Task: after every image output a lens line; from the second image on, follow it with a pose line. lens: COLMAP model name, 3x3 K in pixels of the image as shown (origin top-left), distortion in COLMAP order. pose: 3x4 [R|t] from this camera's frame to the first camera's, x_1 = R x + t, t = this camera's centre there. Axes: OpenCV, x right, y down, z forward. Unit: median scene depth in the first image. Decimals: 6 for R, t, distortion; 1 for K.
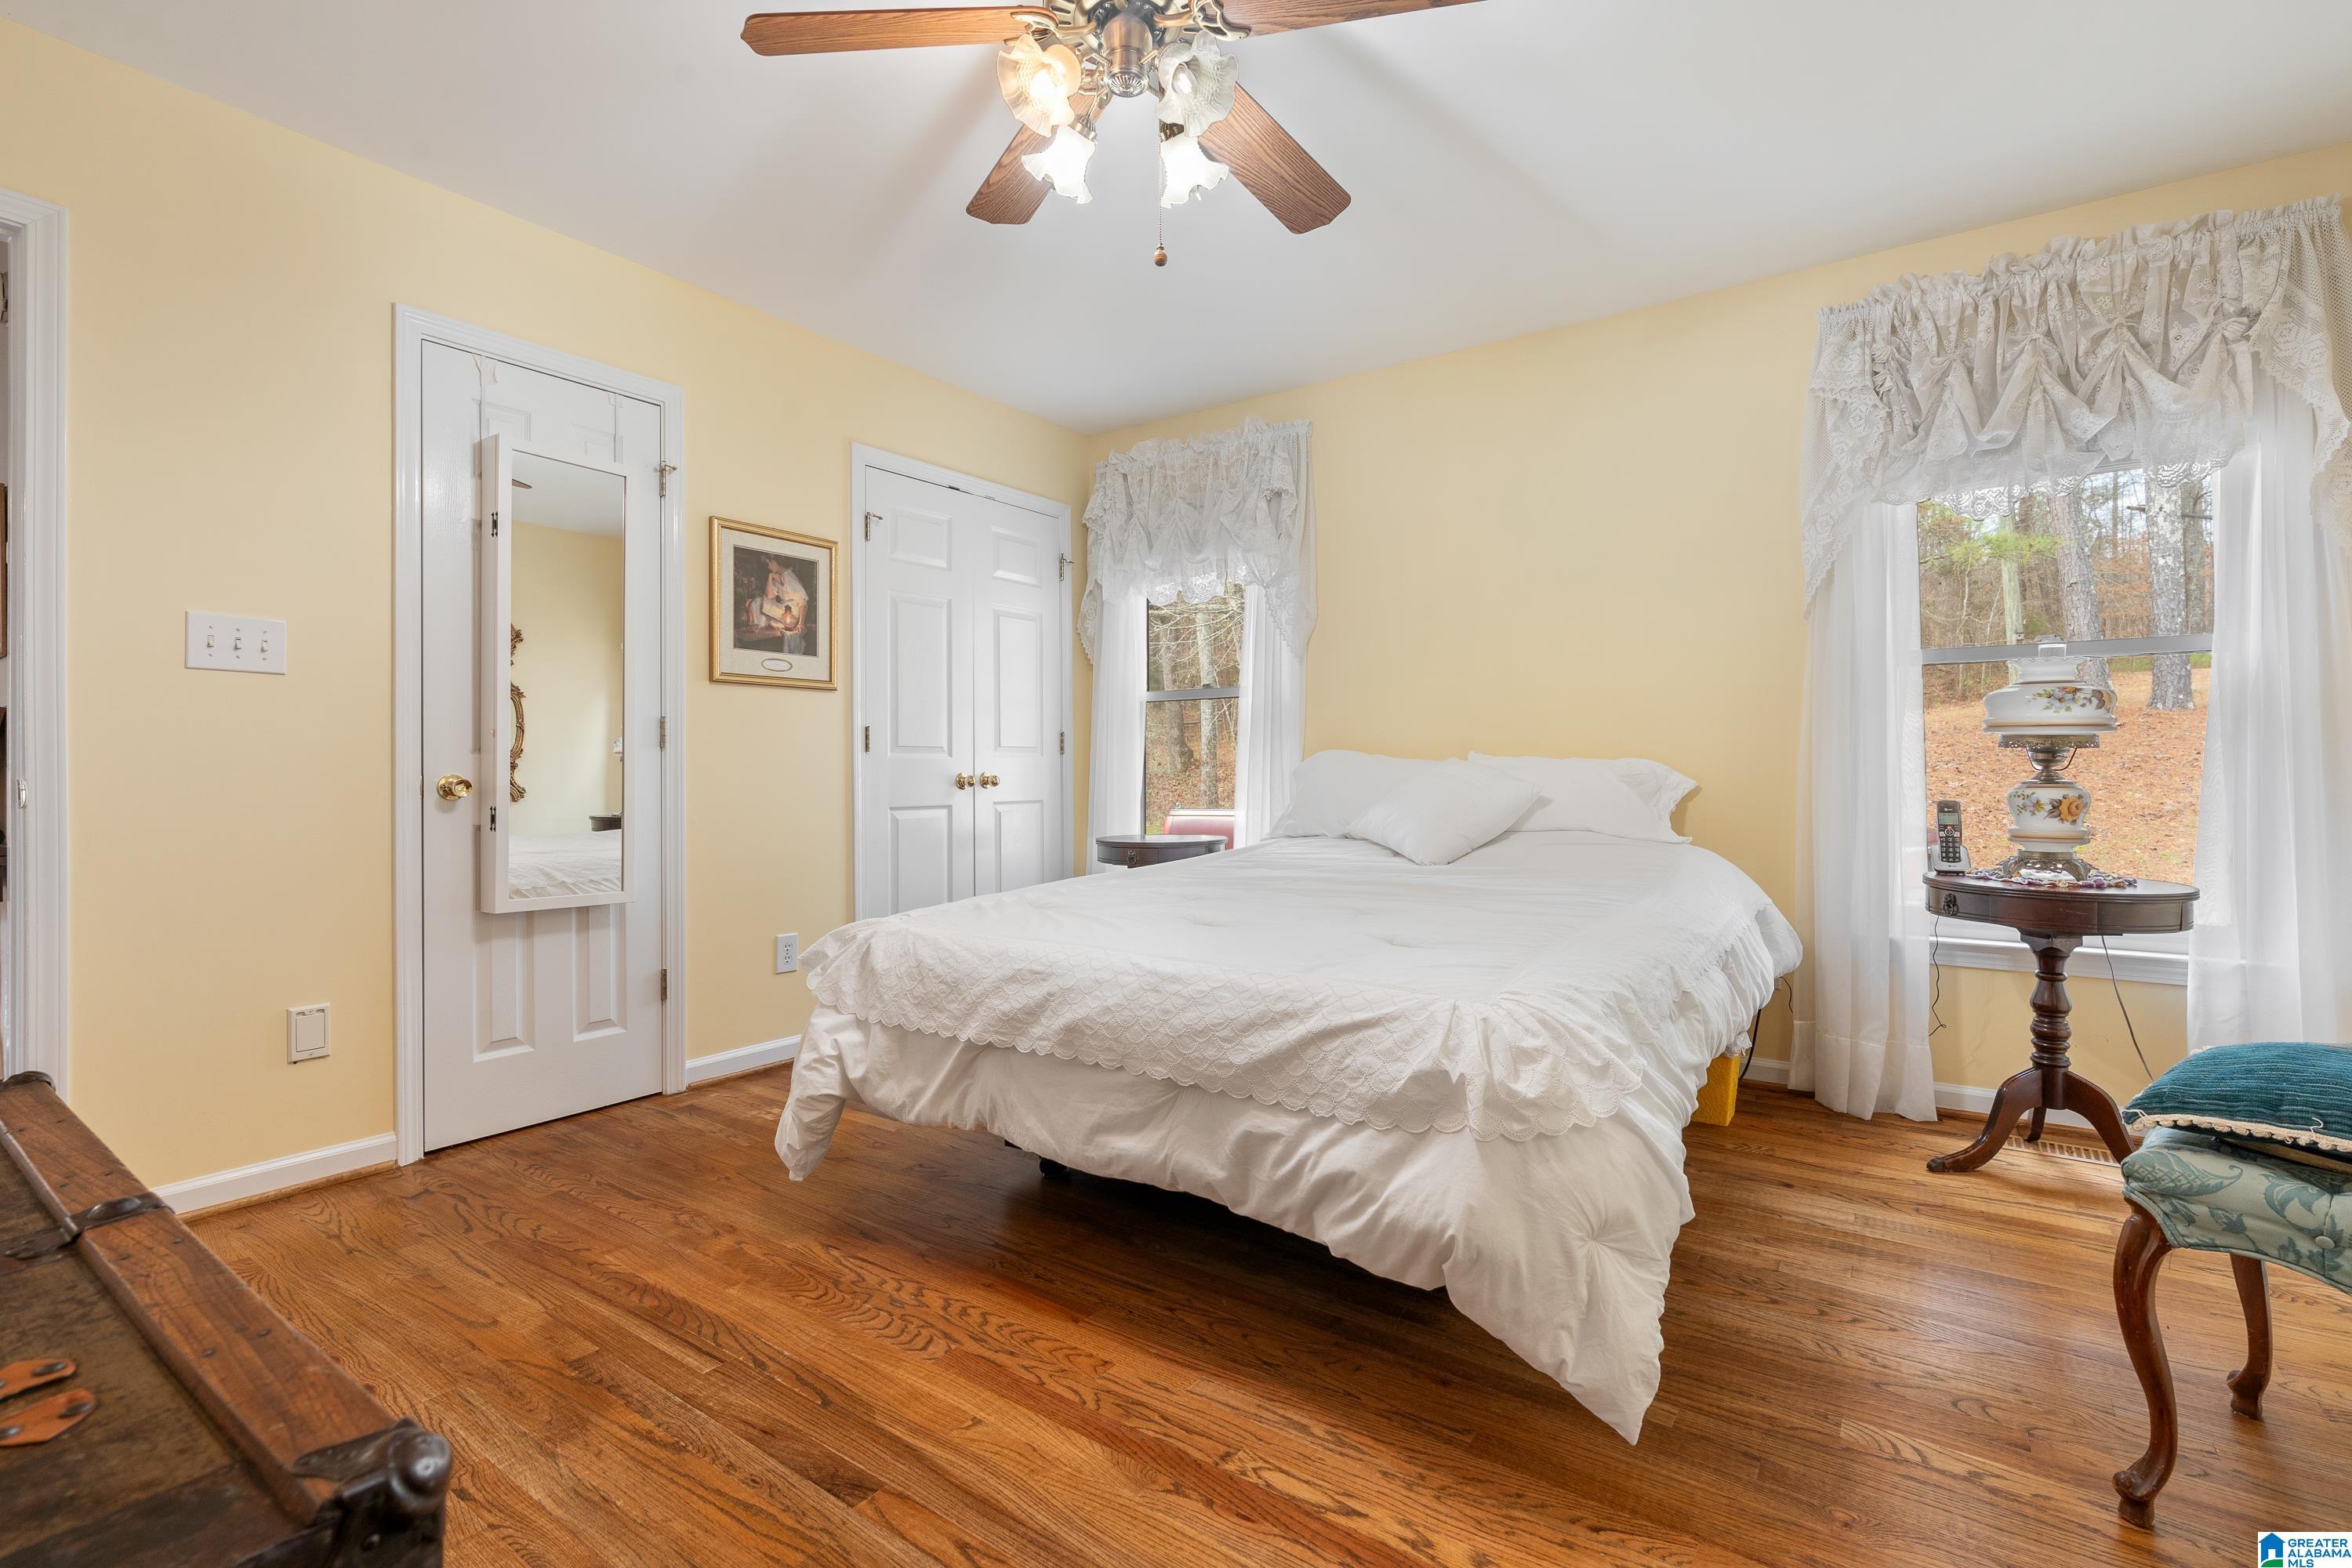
lens RADIAL K [[1071.4, 0, 1180.6], [0, 1071.4, 763.5], [0, 0, 1]] dist [0.001927, 0.001458]
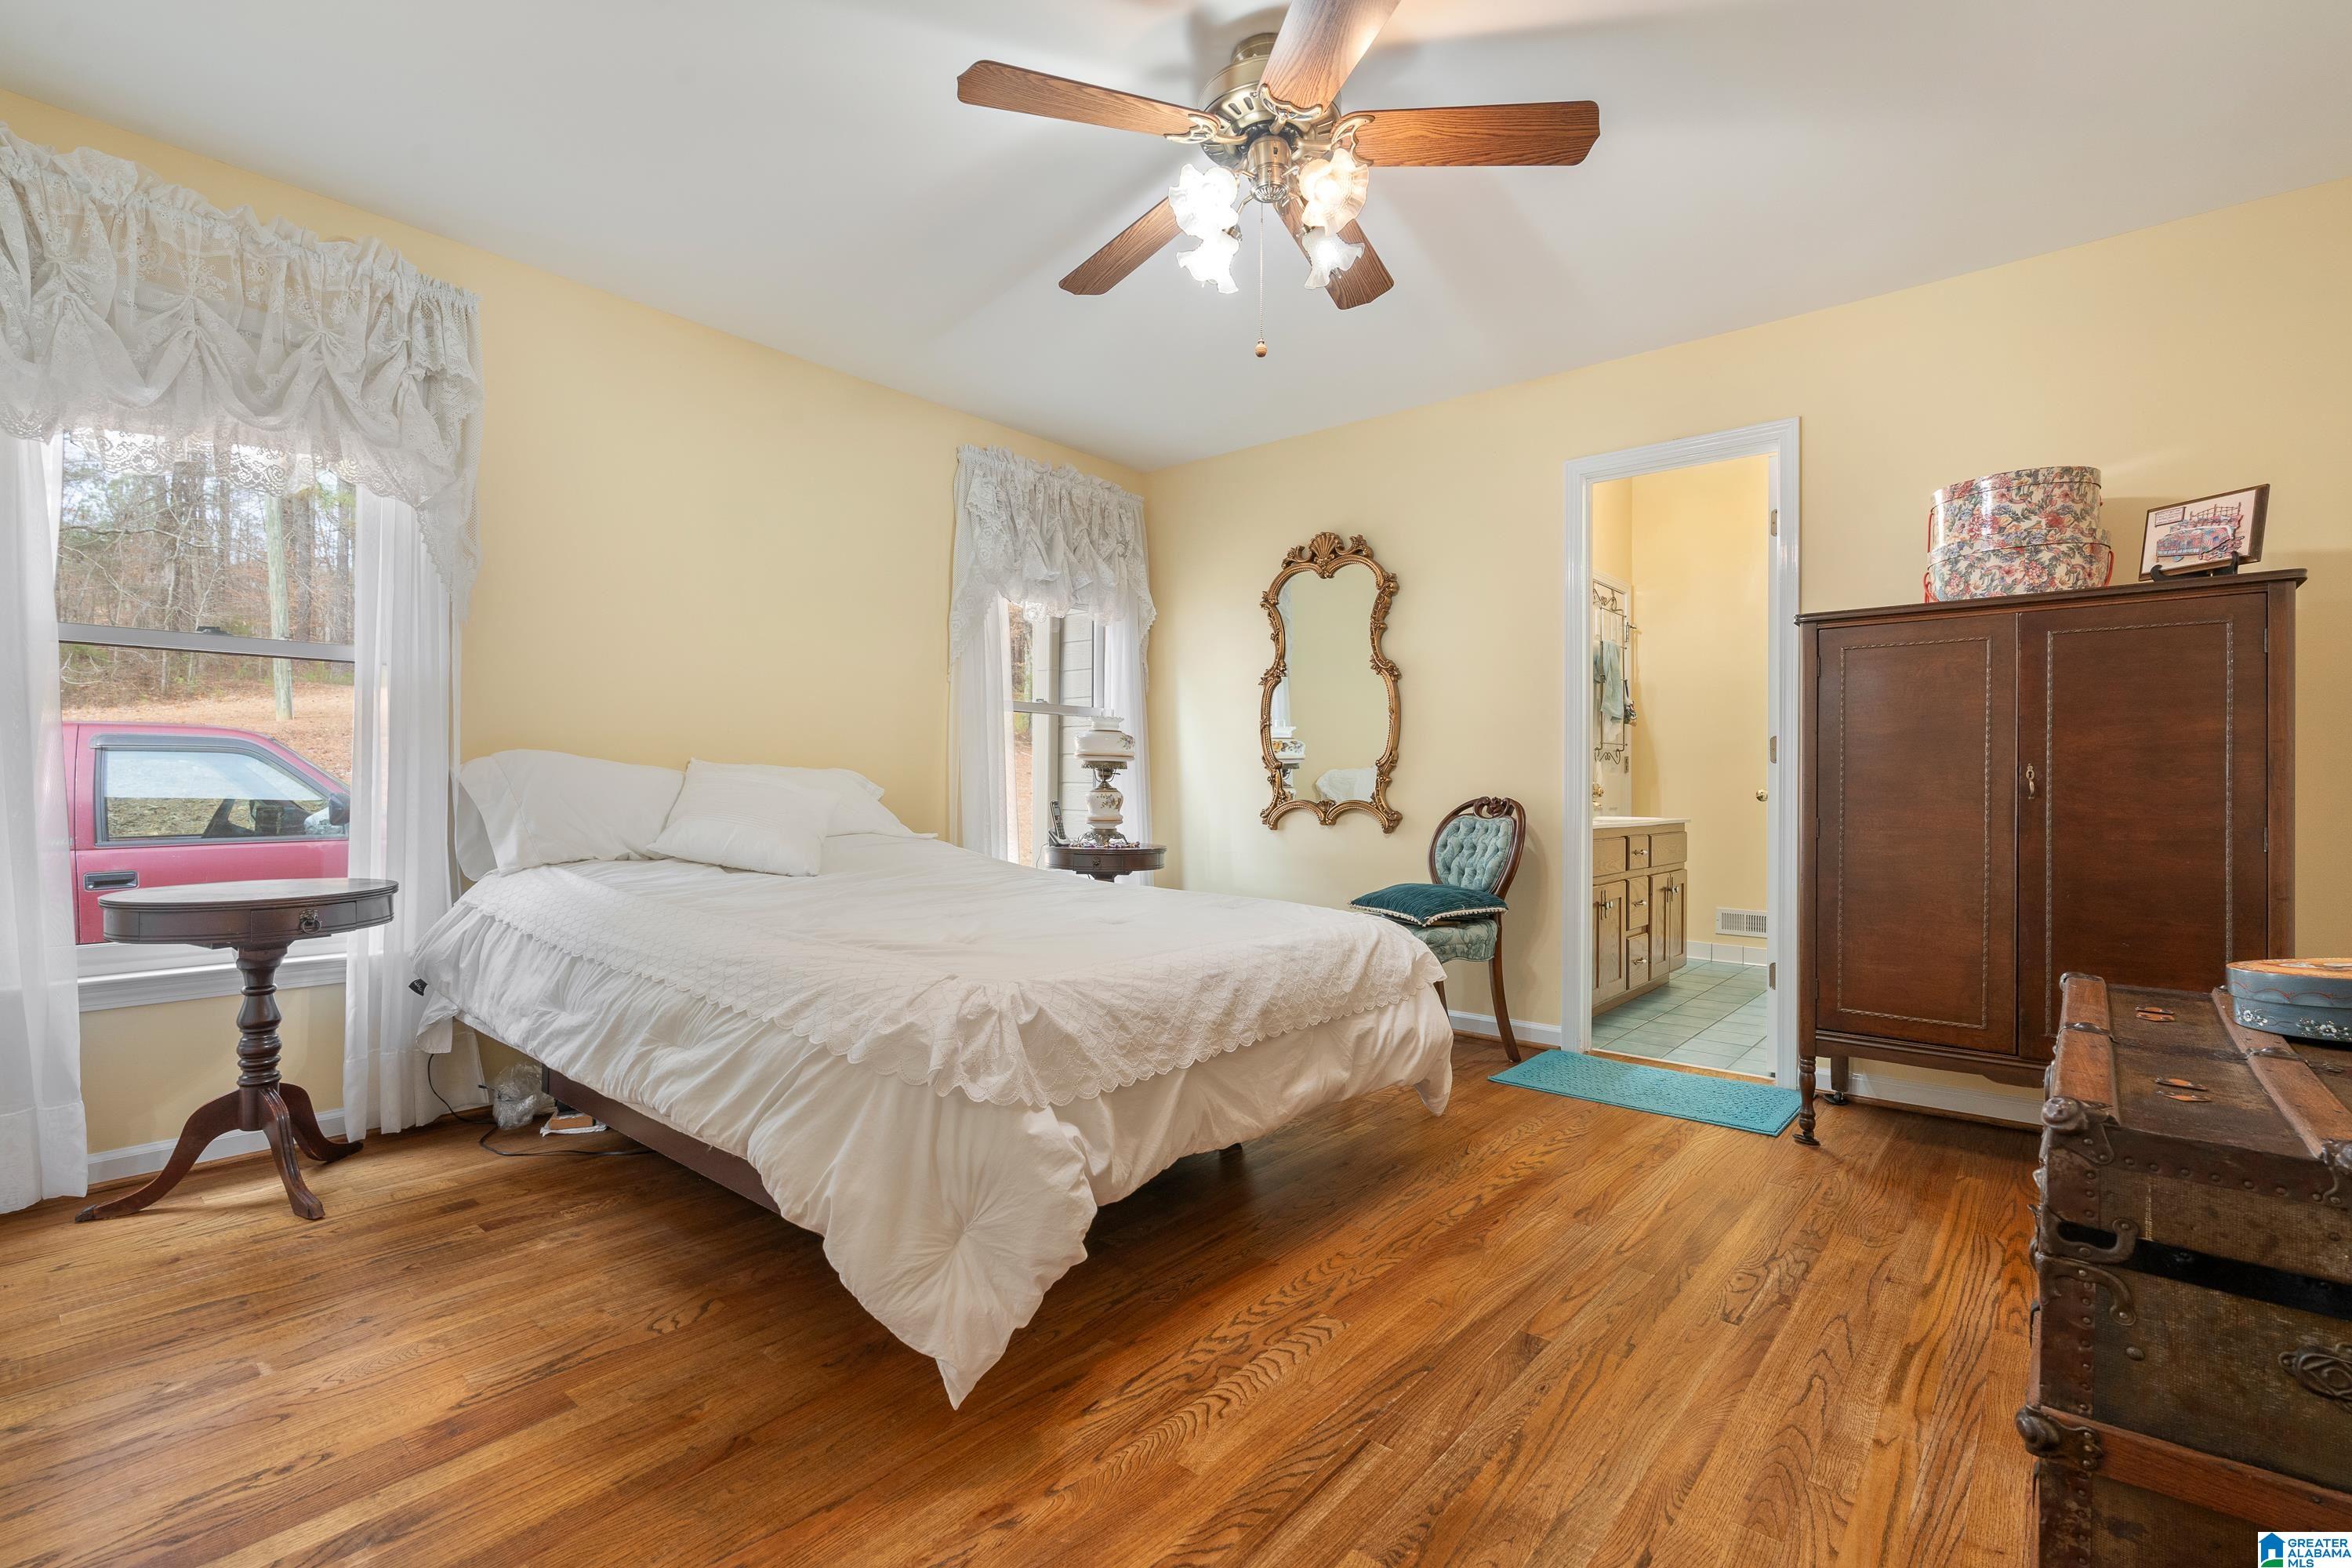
lens RADIAL K [[1071.4, 0, 1184.7], [0, 1071.4, 792.0], [0, 0, 1]] dist [0.001927, 0.001458]
pose [[0.076706, -0.005935, 0.997036, -1.141672], [-0.010042, 0.999927, 0.006725, 0.012909], [-0.997003, -0.010528, 0.076641, 0.940886]]
